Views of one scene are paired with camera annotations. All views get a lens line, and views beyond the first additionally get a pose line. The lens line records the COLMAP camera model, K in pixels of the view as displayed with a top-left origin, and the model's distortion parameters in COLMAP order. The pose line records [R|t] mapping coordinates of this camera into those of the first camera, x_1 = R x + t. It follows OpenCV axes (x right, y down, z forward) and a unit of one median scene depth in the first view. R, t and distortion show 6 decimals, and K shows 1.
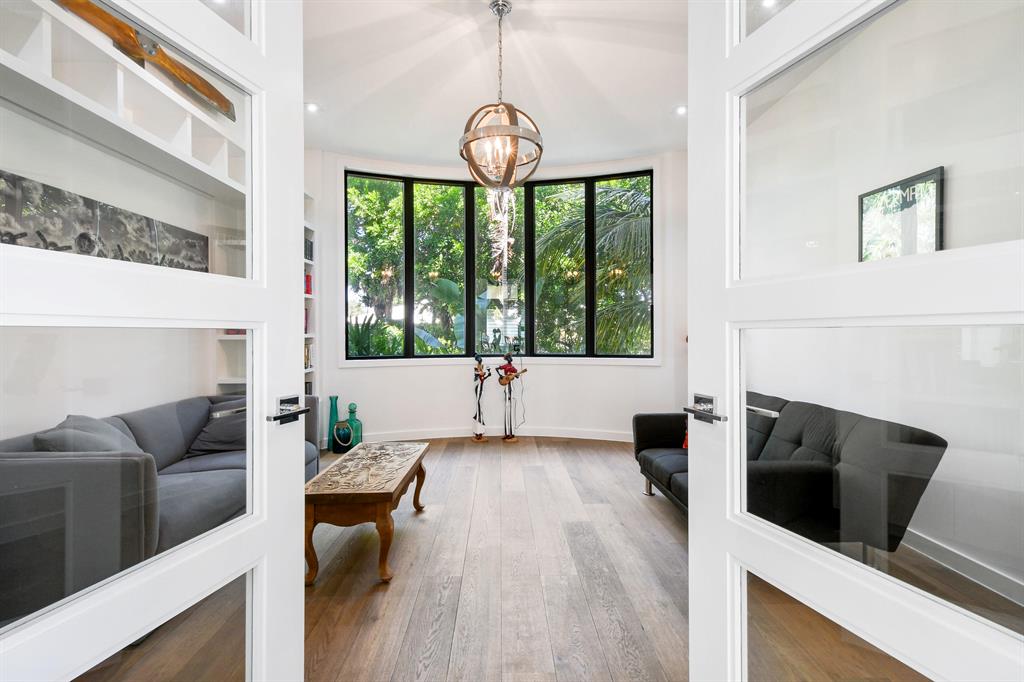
lens RADIAL K [[454.9, 0, 509.1], [0, 454.9, 337.1], [0, 0, 1]] dist [0.001702, -0.003303]
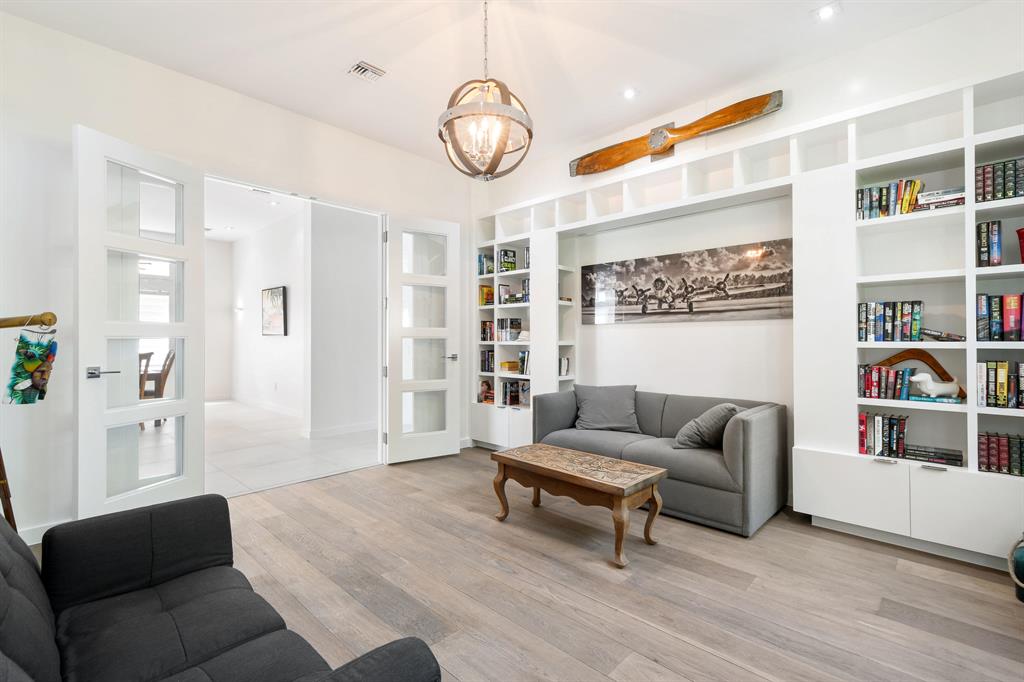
lens RADIAL K [[454.9, 0, 506.6], [0, 454.9, 337.2], [0, 0, 1]] dist [0.001702, -0.003303]
pose [[-0.694650, 0.006851, -0.719316, 0.574129], [0.001847, 0.999968, 0.007740, -0.026674], [0.719346, 0.004048, -0.694640, 1.594548]]
